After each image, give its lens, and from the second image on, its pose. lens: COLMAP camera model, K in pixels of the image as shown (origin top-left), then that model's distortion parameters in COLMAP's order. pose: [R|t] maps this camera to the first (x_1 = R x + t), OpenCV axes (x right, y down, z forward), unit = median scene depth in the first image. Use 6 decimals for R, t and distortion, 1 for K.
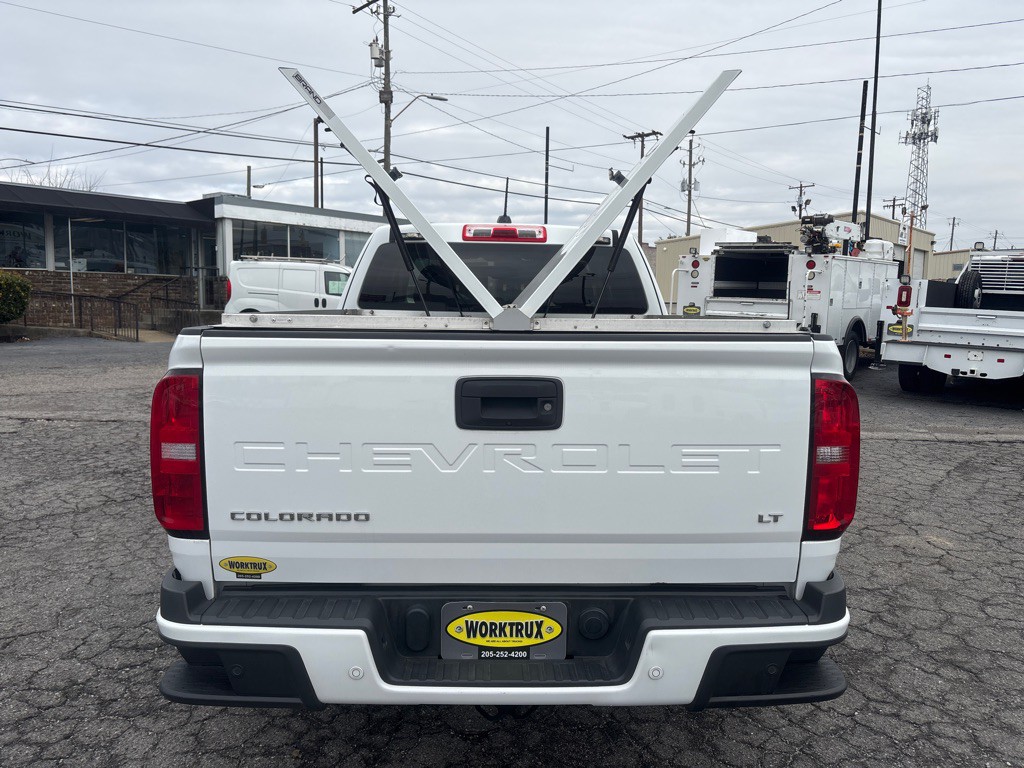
lens RADIAL K [[767.7, 0, 514.5], [0, 767.7, 382.2], [0, 0, 1]] dist [0.040965, -0.047706]
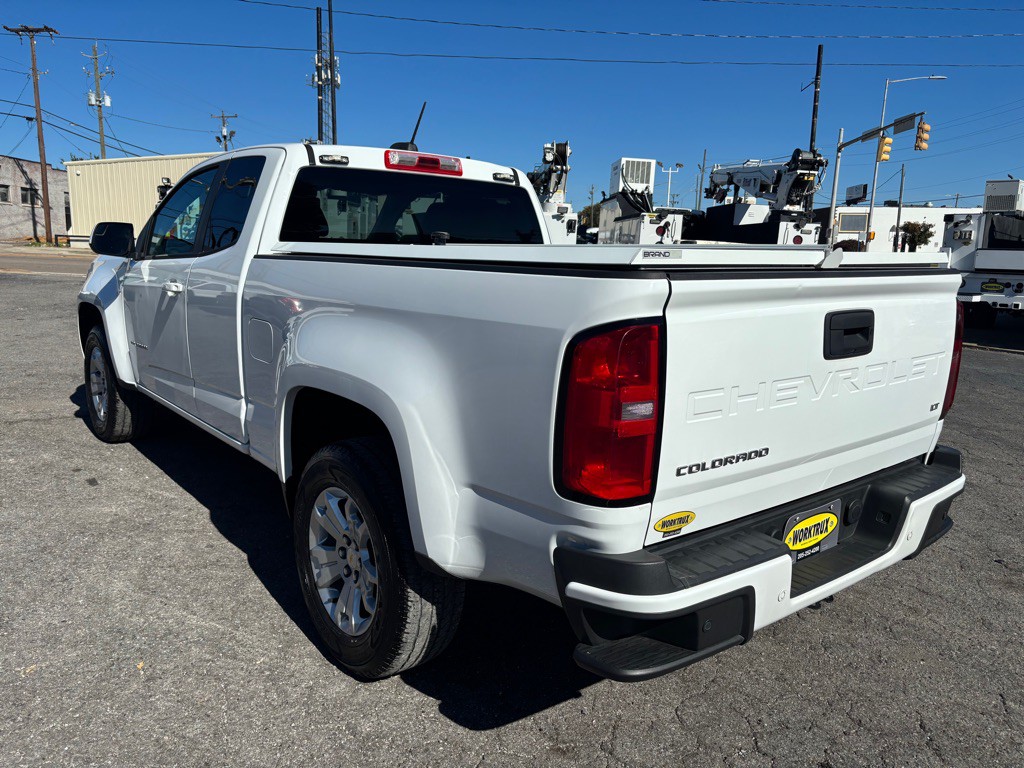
lens RADIAL K [[767.7, 0, 514.5], [0, 767.7, 382.2], [0, 0, 1]] dist [0.040965, -0.047706]
pose [[0.783081, -0.098986, 0.613991, -1.064575], [0.048074, 0.993933, 0.098925, -0.036149], [-0.620058, -0.047950, 0.783089, 0.390216]]
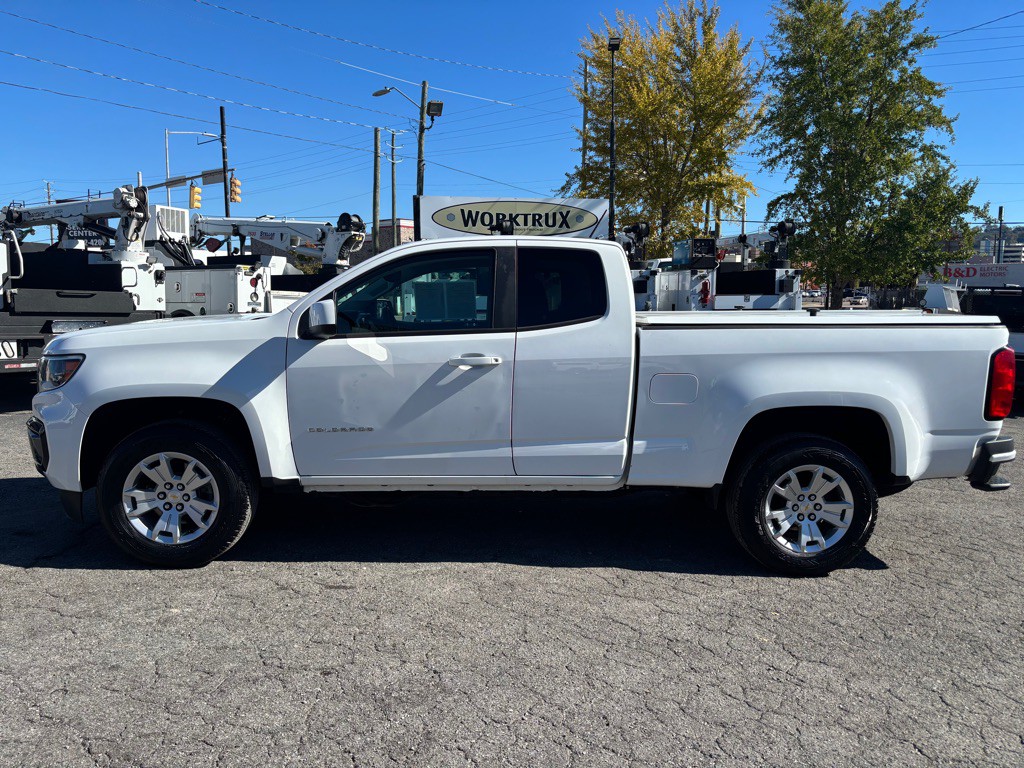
lens RADIAL K [[765.8, 0, 507.3], [0, 765.8, 383.5], [0, 0, 1]] dist [0.013674, -0.001848]
pose [[-0.018017, -0.123796, 0.992144, -2.611549], [0.096859, 0.987422, 0.124966, -0.318326], [-0.995135, 0.098349, -0.005799, 2.441262]]
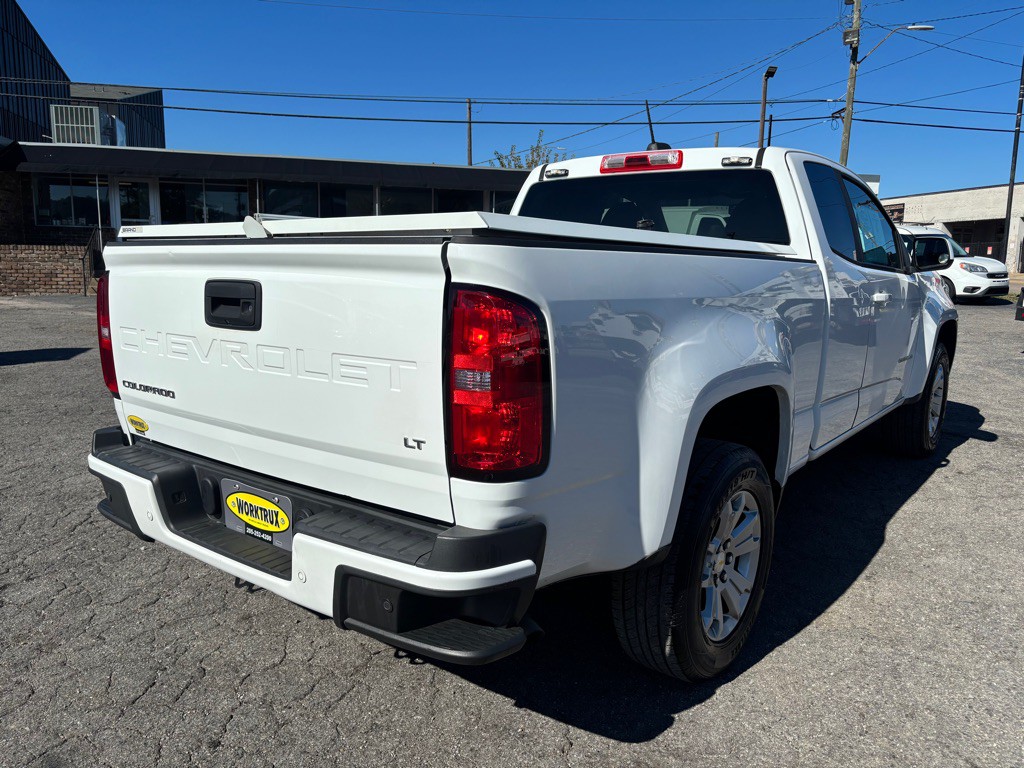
lens RADIAL K [[777.2, 0, 541.7], [0, 777.2, 386.8], [0, 0, 1]] dist [-0.051834, -0.002644]
pose [[0.786923, 0.092479, -0.610081, 0.983180], [-0.065300, 0.995634, 0.066693, 0.042560], [0.613586, -0.012644, 0.789527, 0.387508]]
